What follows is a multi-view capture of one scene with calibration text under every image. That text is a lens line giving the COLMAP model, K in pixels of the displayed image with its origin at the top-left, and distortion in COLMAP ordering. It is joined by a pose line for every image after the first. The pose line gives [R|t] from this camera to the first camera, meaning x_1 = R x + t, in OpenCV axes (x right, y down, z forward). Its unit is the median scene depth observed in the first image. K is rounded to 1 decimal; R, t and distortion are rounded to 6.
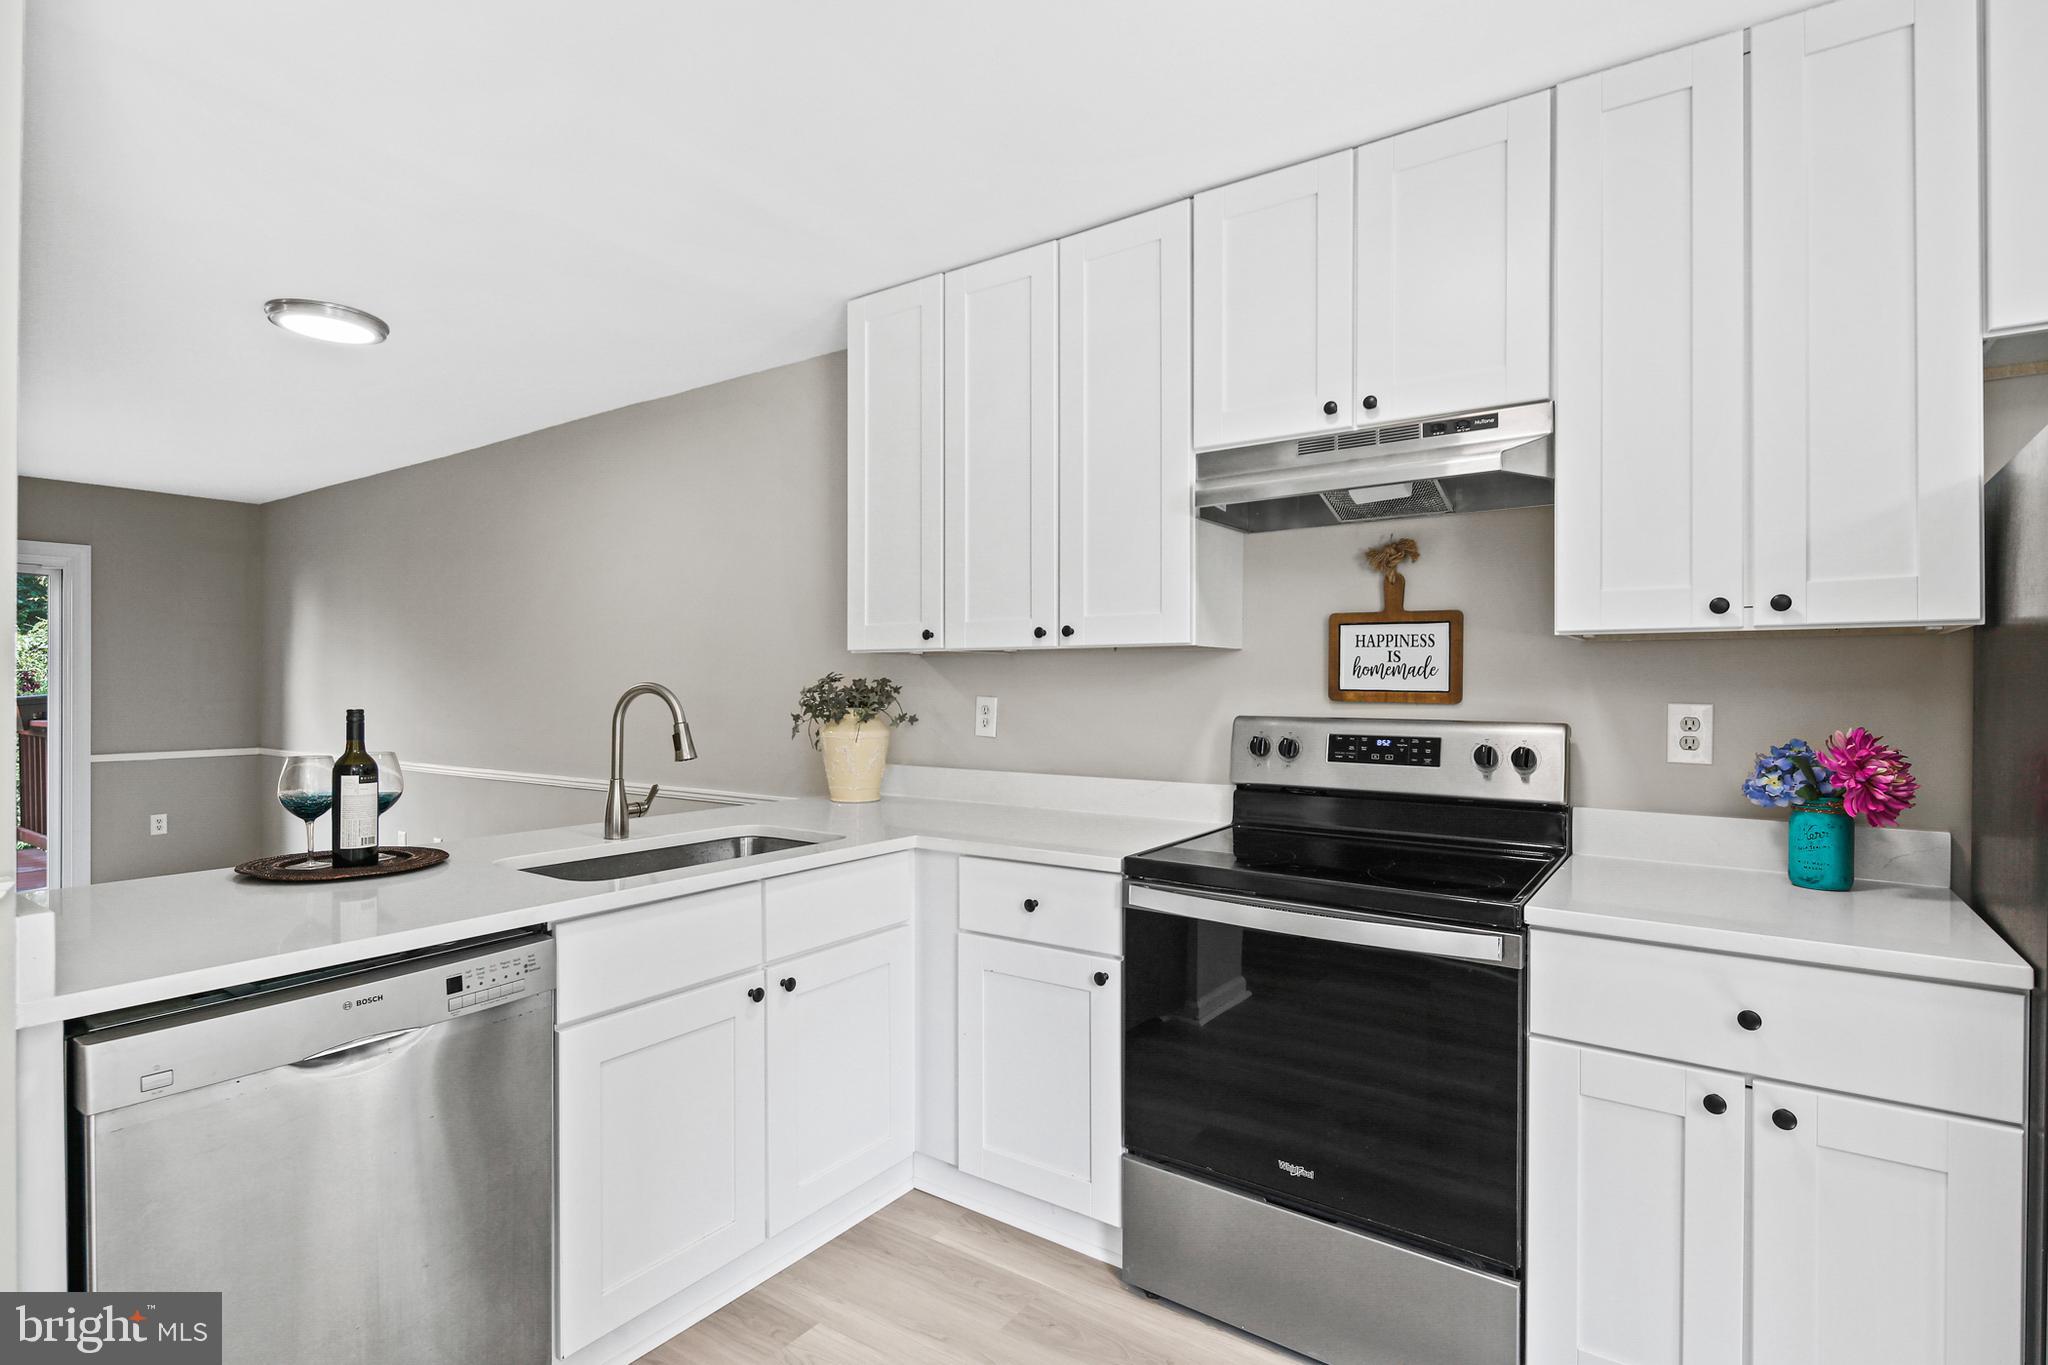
lens RADIAL K [[994.0, 0, 1024.0], [0, 994.0, 676.8], [0, 0, 1]] dist [0.006531, -0.007743]
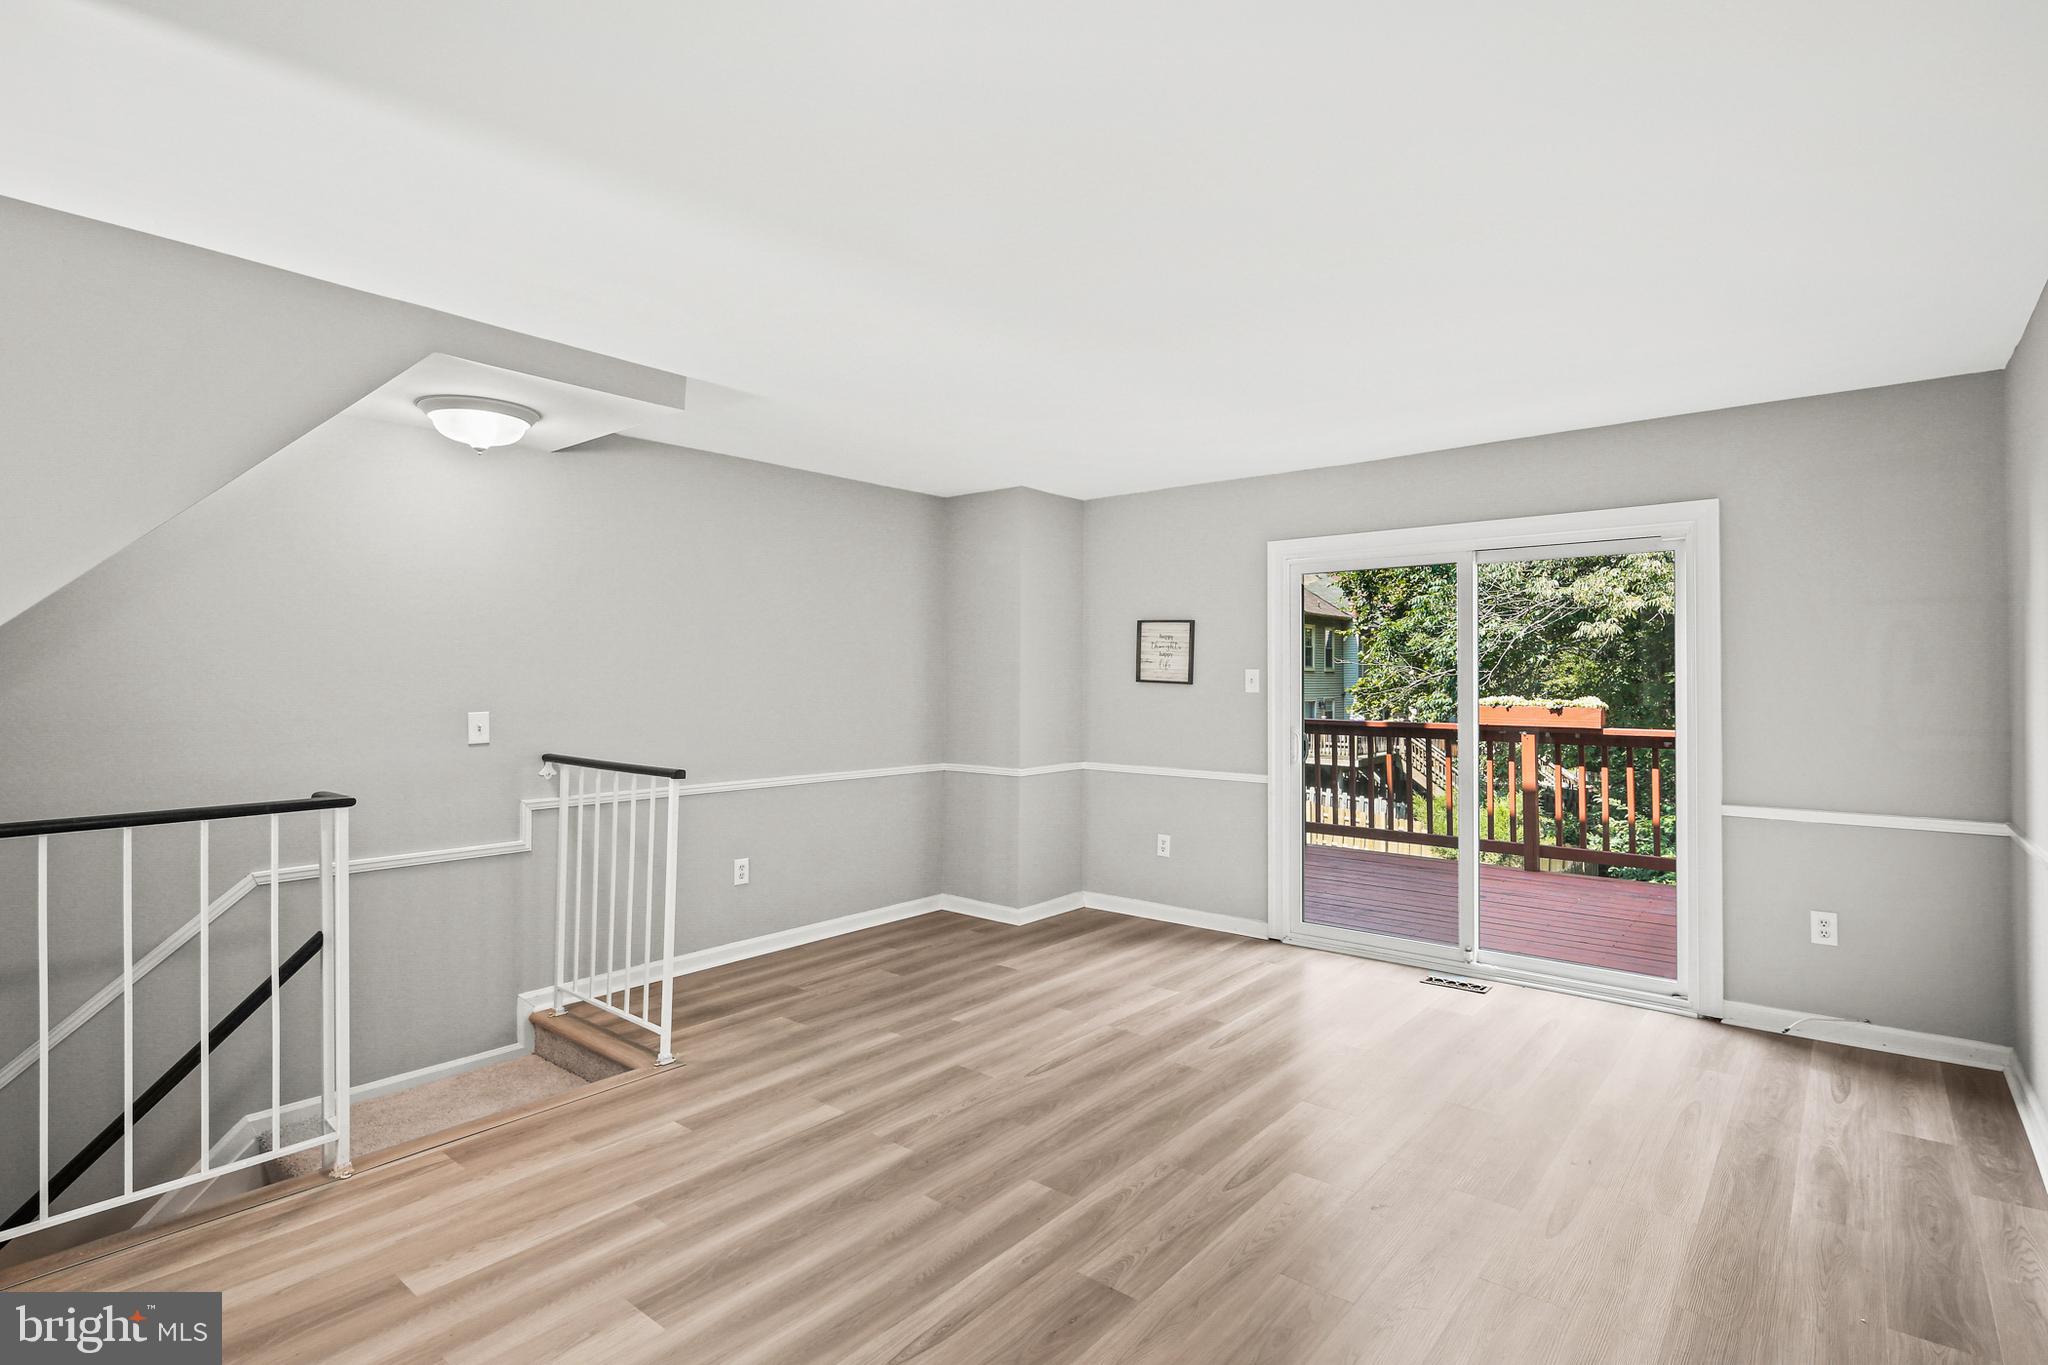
lens RADIAL K [[994.0, 0, 1024.0], [0, 994.0, 676.8], [0, 0, 1]] dist [0.006531, -0.007743]
pose [[-0.084047, -0.001162, -0.996461, -0.437207], [0.006101, 0.999980, -0.001680, -0.021033], [0.996443, -0.006220, -0.084039, 1.156611]]
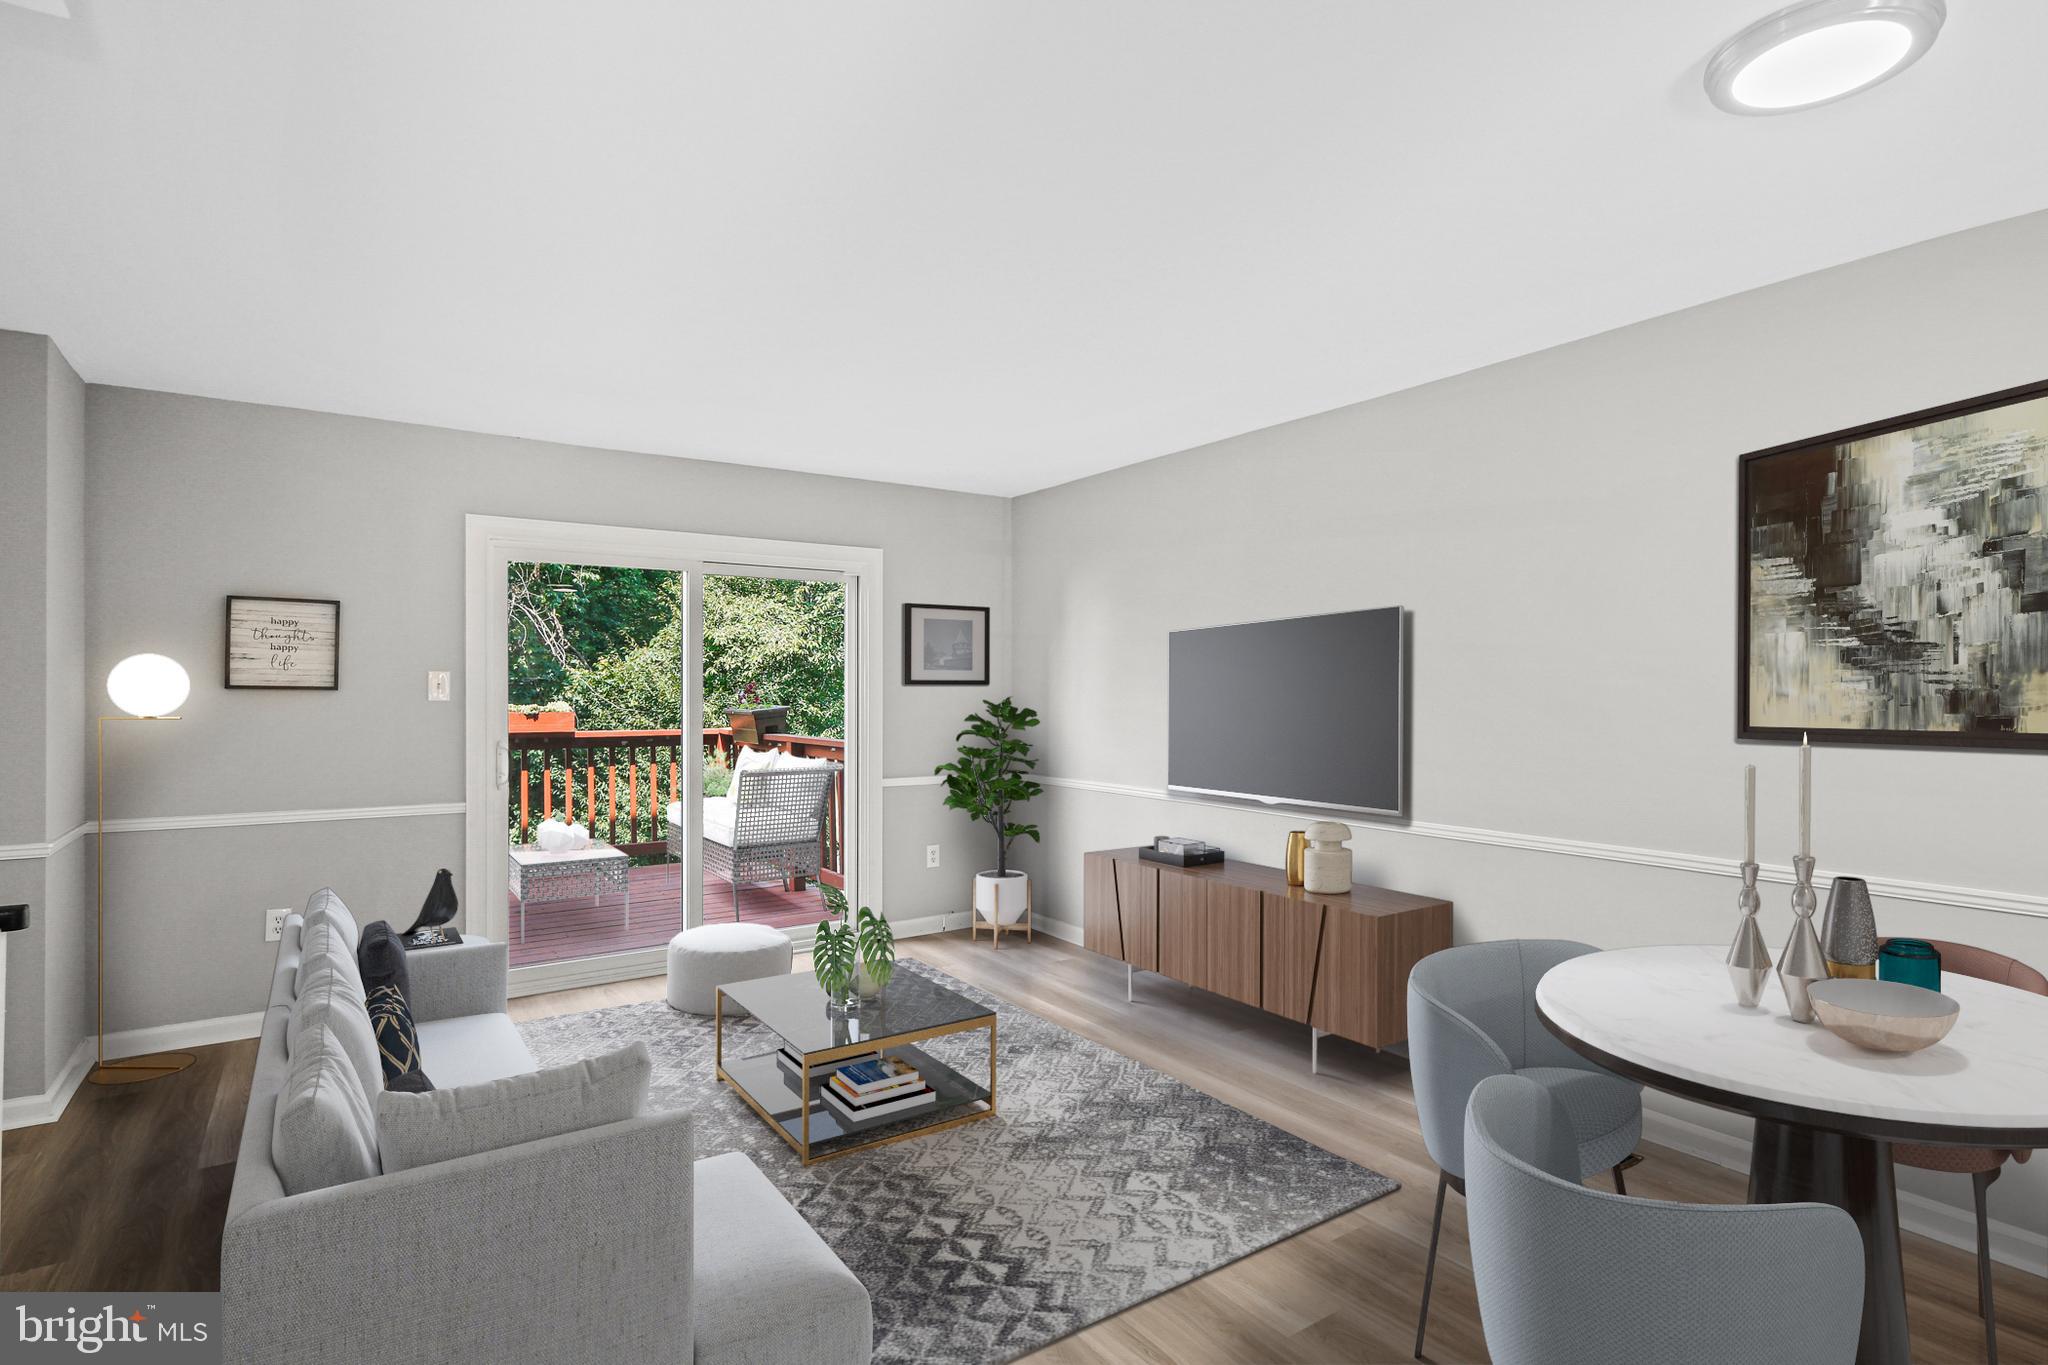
lens RADIAL K [[1016.5, 0, 992.7], [0, 1016.5, 689.0], [0, 0, 1]] dist [0.028699, -0.019946]
pose [[0.924506, 0.000975, -0.381167, -0.977325], [0.003046, 0.999946, 0.009946, -0.021925], [0.381156, -0.010356, 0.924453, 0.360940]]
